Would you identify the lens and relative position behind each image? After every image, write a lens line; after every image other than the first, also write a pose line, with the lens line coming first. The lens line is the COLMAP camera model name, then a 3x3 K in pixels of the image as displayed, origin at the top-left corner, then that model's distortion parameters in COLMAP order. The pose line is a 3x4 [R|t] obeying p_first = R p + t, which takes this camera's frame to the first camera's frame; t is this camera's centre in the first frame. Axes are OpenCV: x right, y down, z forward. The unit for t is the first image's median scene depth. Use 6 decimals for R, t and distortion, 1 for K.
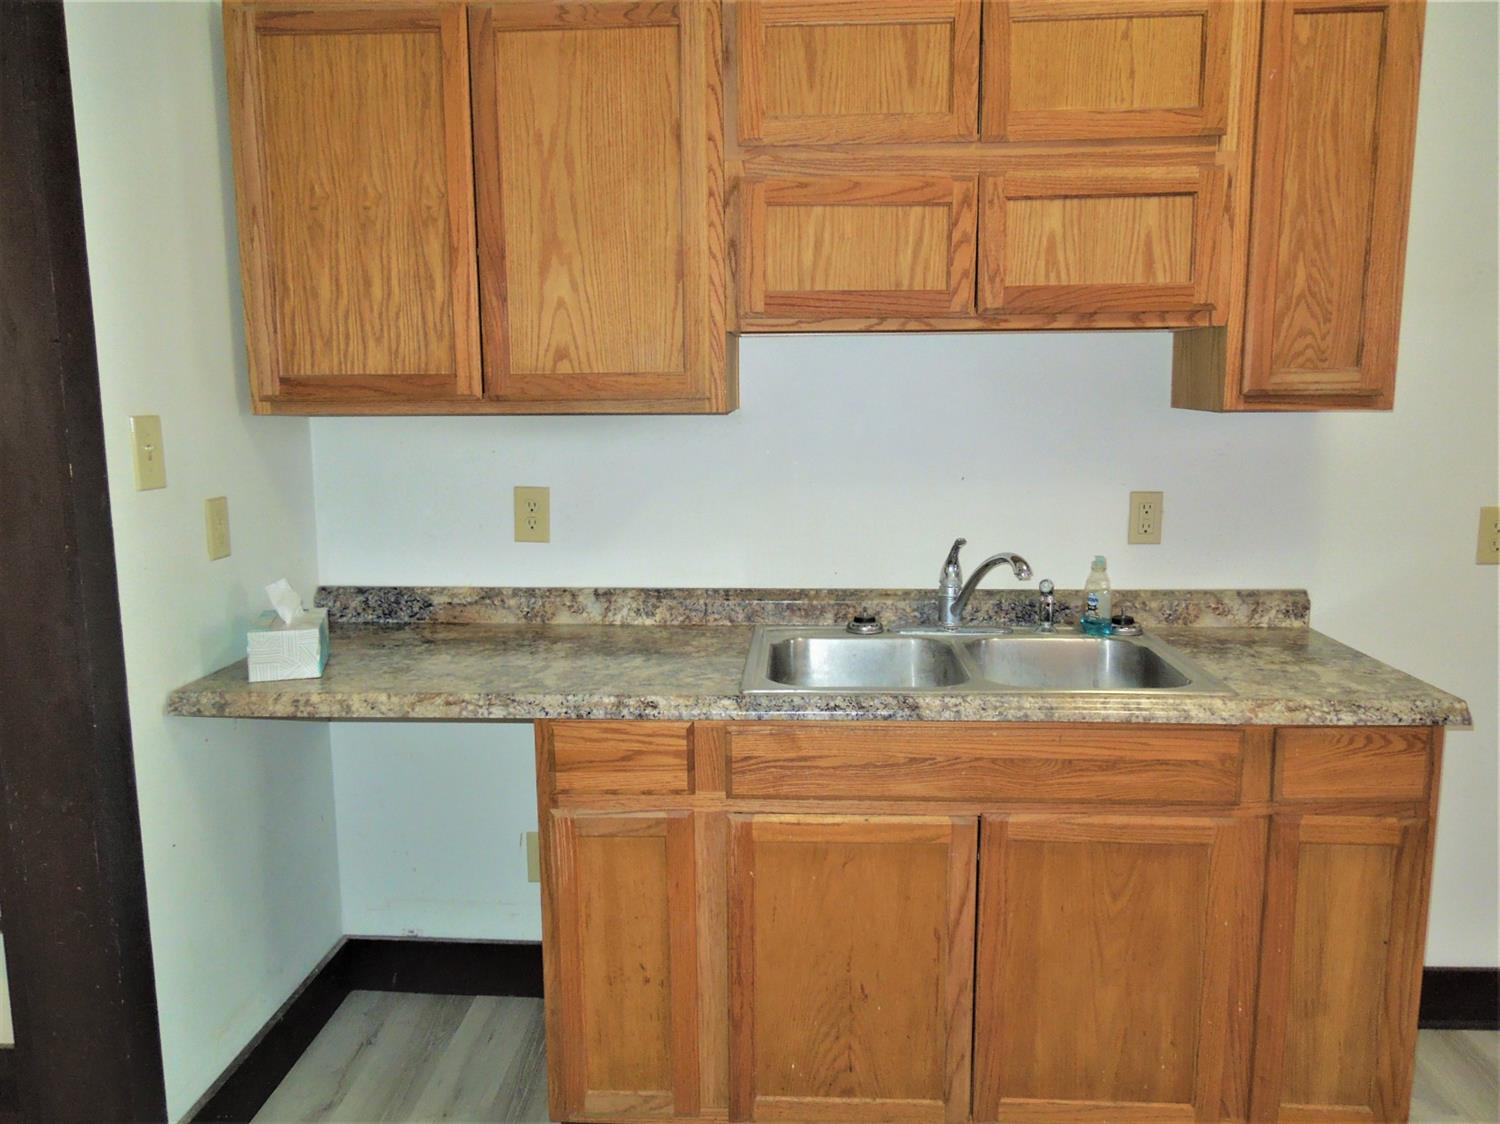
lens RADIAL K [[1026.4, 0, 750.1], [0, 1026.4, 562.5], [0, 0, 1]] dist [-0.013152, -0.000312]
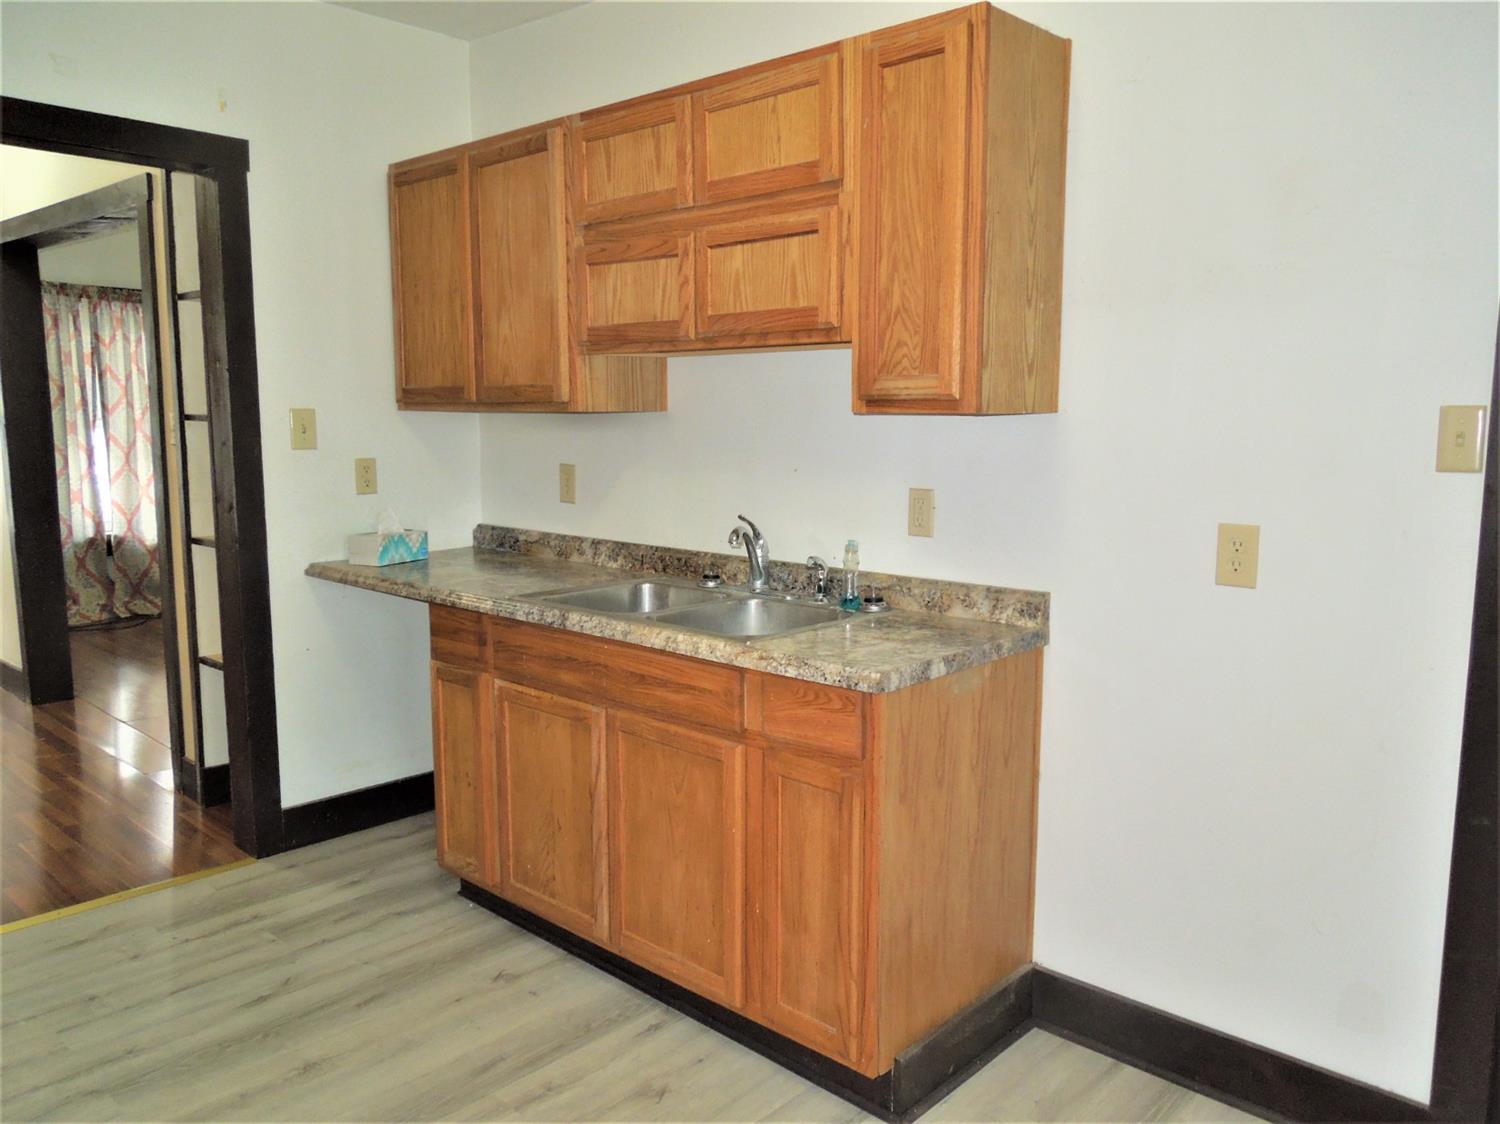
lens RADIAL K [[1153.5, 0, 748.9], [0, 1153.5, 556.9], [0, 0, 1]] dist [-0.013818, -0.002198]
pose [[0.764897, 0.088512, -0.638042, 1.237200], [-0.099634, 0.994851, 0.018567, 0.000005], [0.636400, 0.049369, 0.769778, -0.065031]]
